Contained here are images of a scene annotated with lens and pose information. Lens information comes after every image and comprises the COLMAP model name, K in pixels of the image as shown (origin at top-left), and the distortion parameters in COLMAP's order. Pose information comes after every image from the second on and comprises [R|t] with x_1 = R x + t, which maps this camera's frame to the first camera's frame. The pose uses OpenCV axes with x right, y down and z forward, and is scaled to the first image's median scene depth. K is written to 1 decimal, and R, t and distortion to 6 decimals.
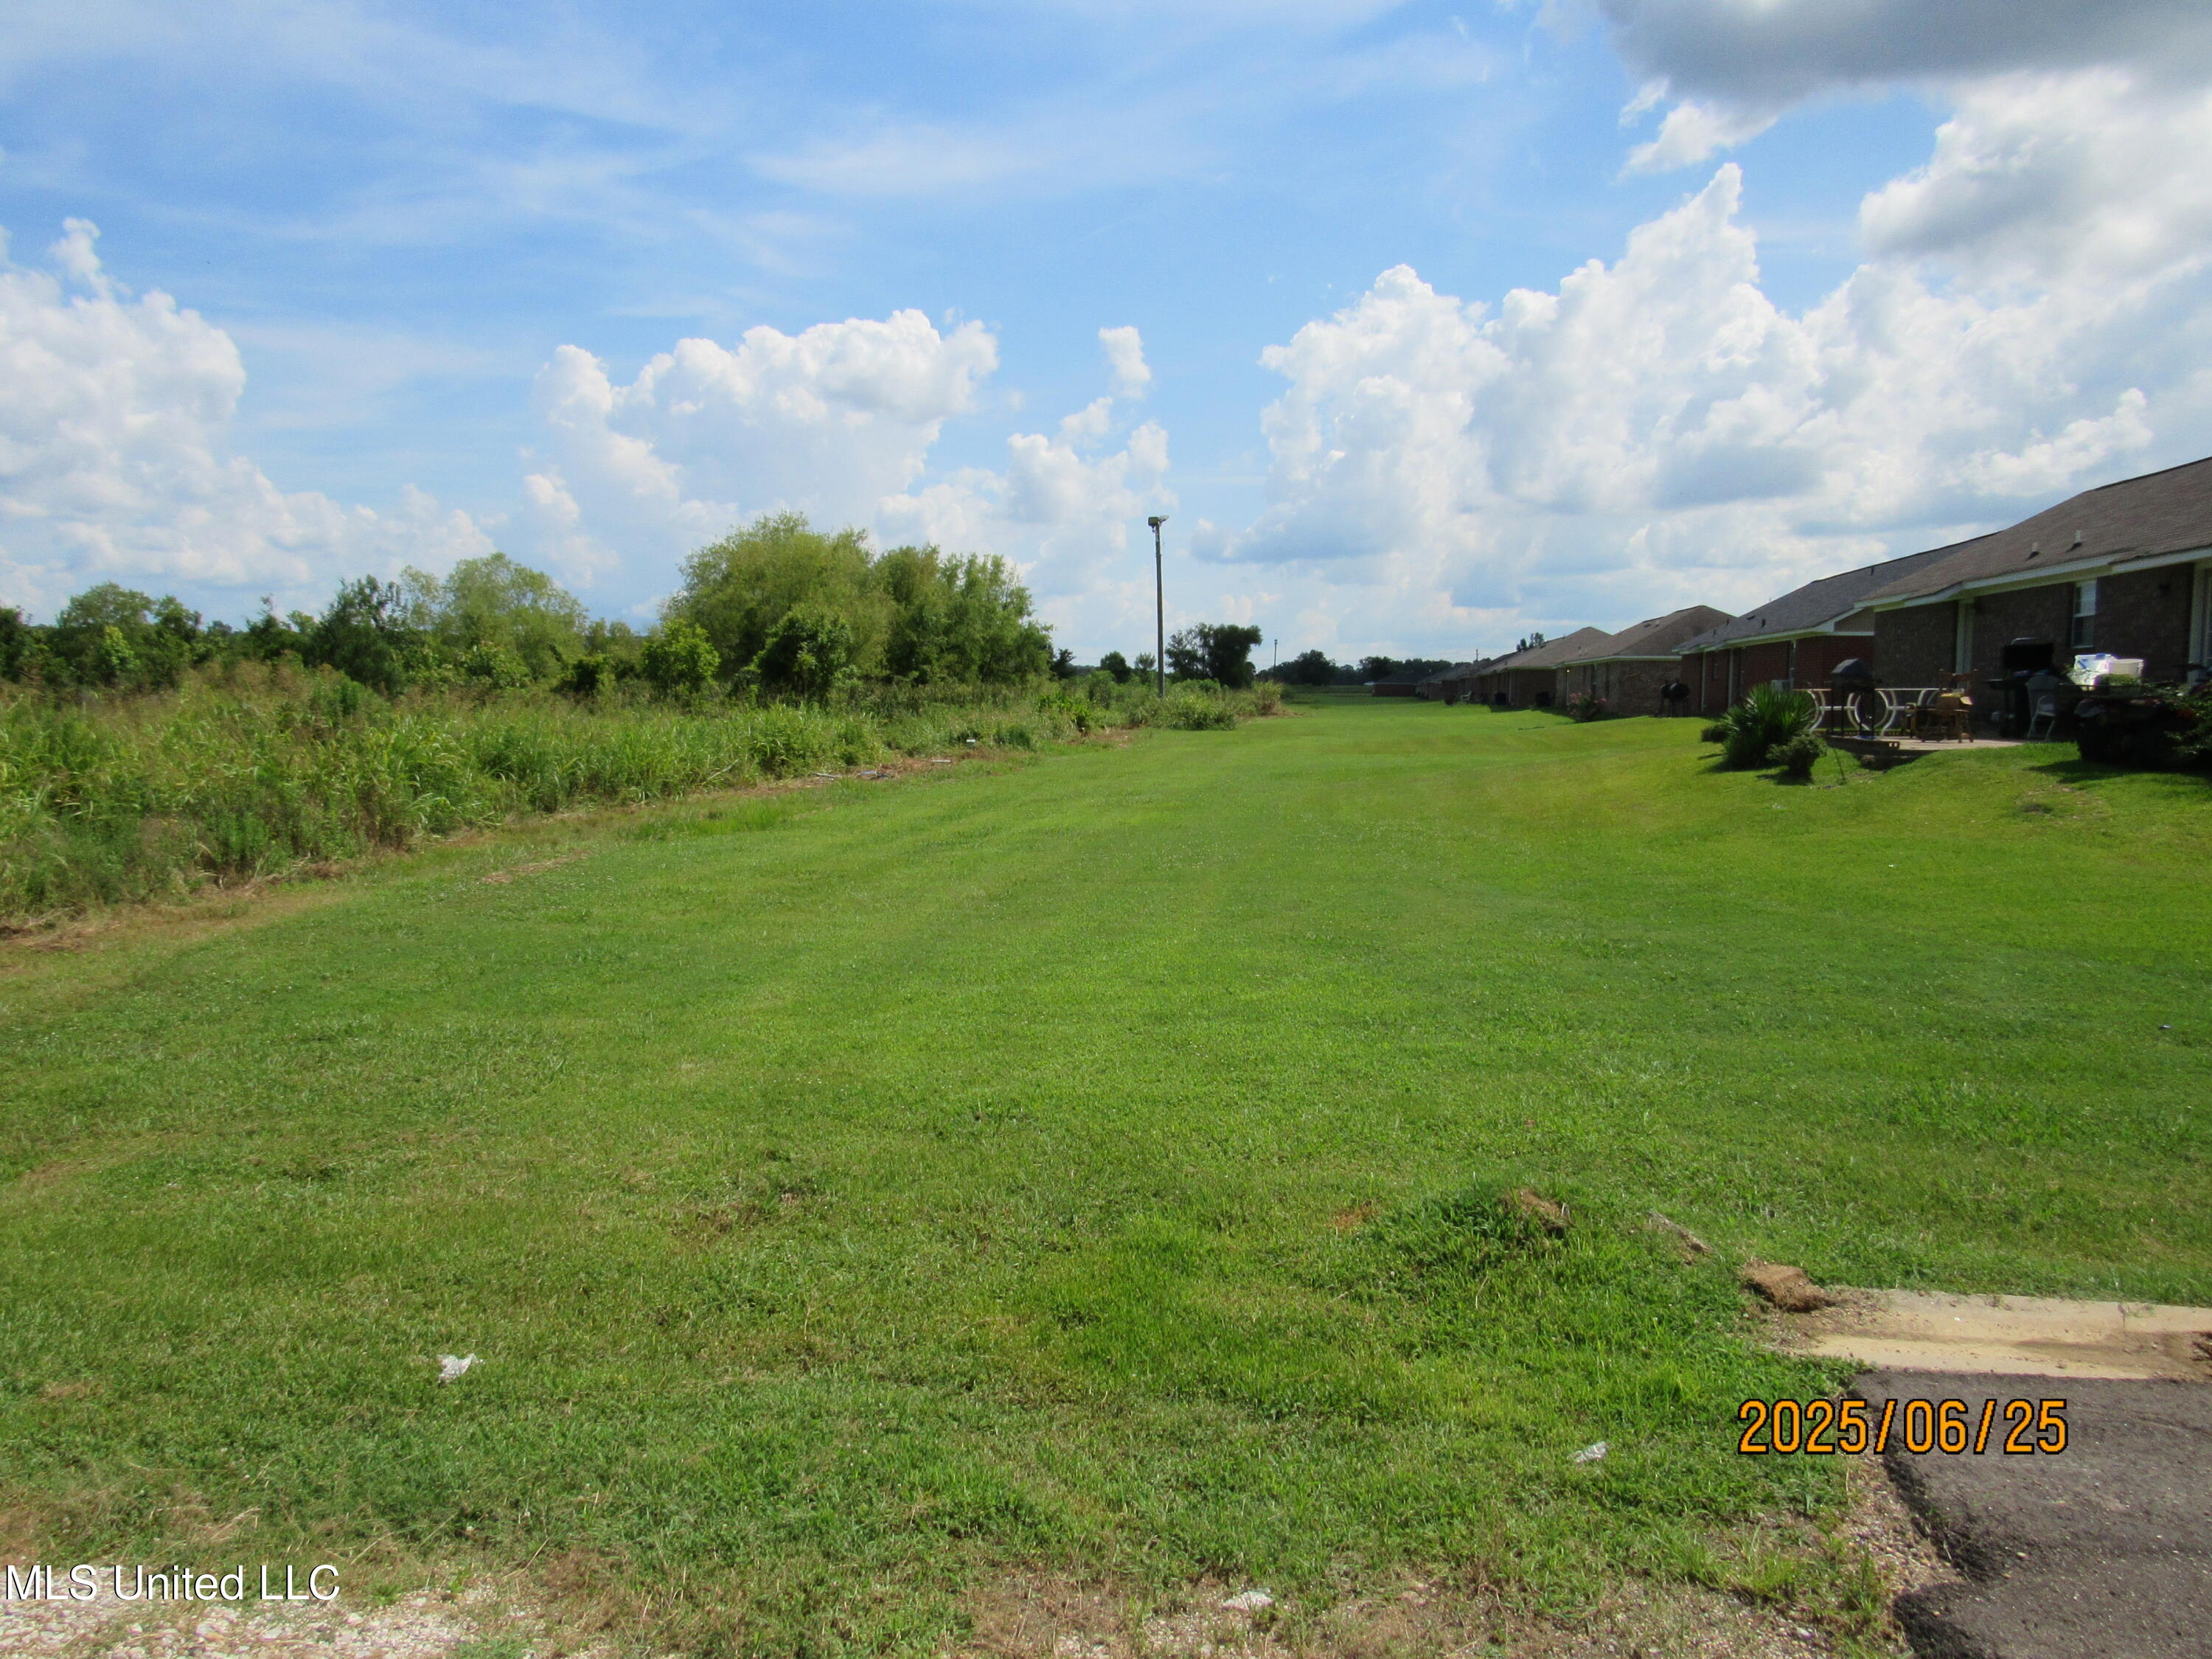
lens RADIAL K [[1586.0, 0, 1116.6], [0, 1586.0, 799.7], [0, 0, 1]] dist [-0.029793, -0.000470]
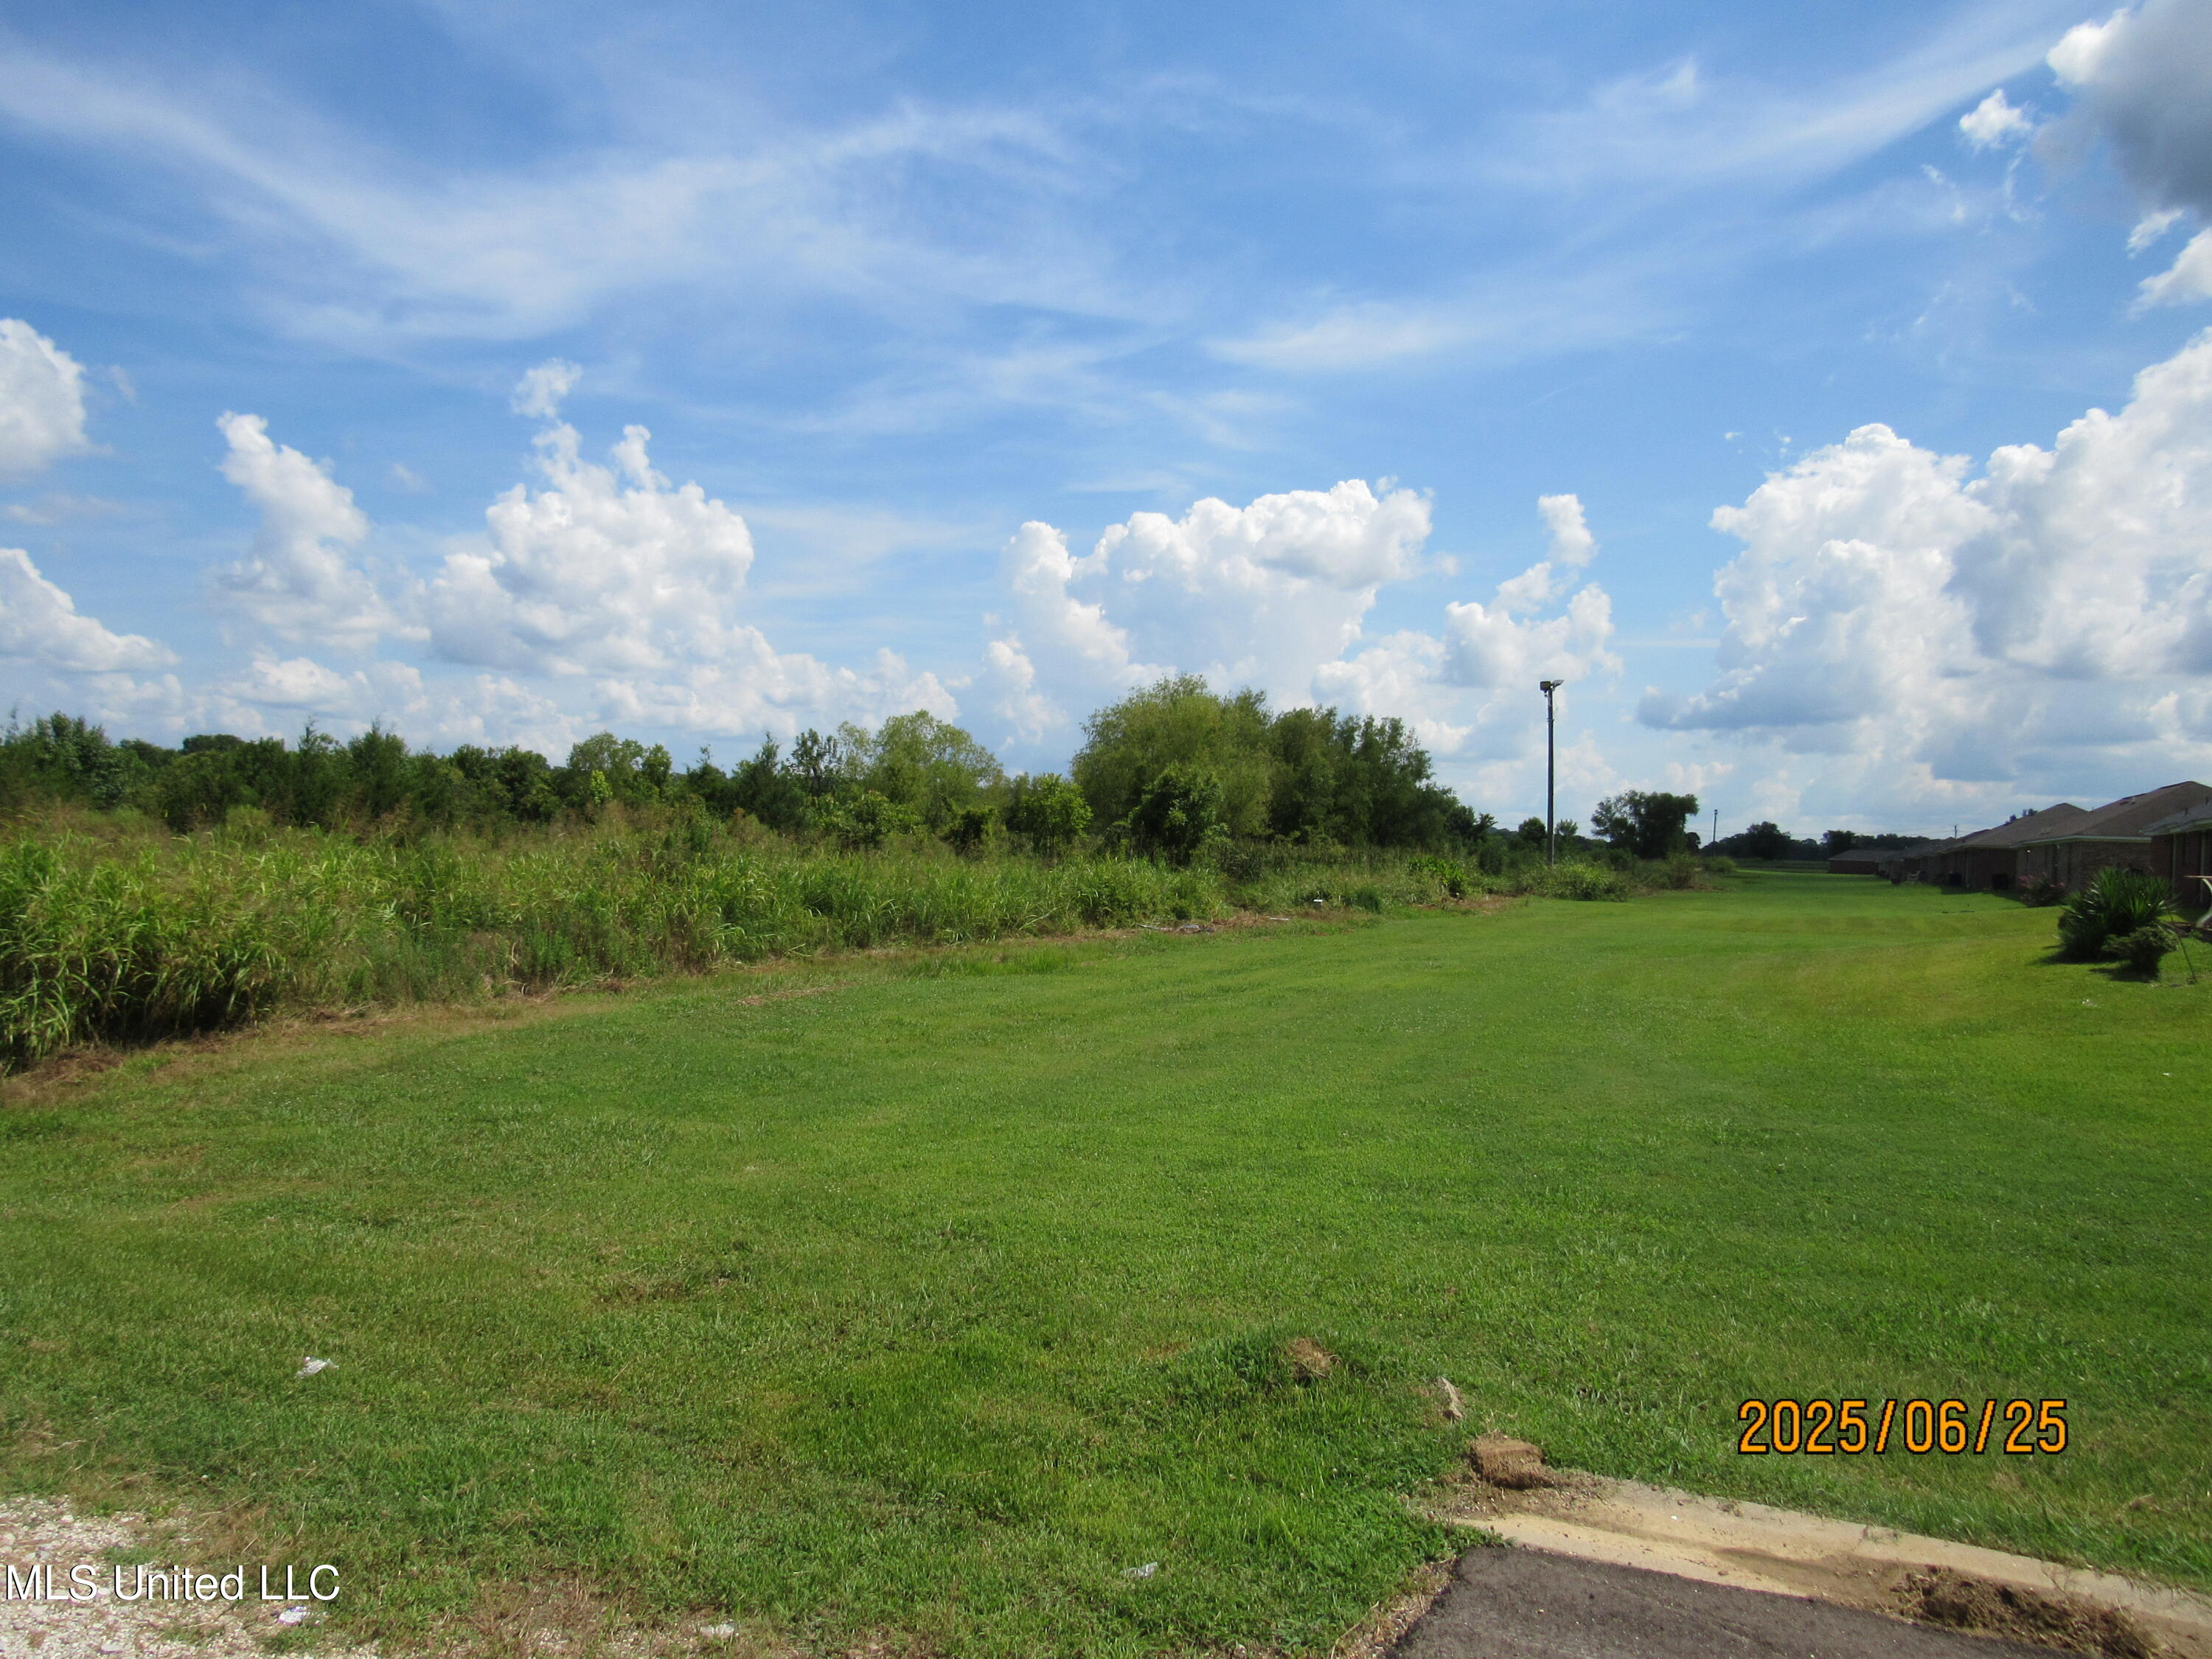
lens RADIAL K [[1586.0, 0, 1116.6], [0, 1586.0, 799.7], [0, 0, 1]] dist [-0.029793, -0.000470]
pose [[0.964037, 0.023339, -0.264742, 0.101454], [-0.049944, 0.994299, -0.094213, 0.000676], [0.261034, 0.104047, 0.959706, -0.012142]]
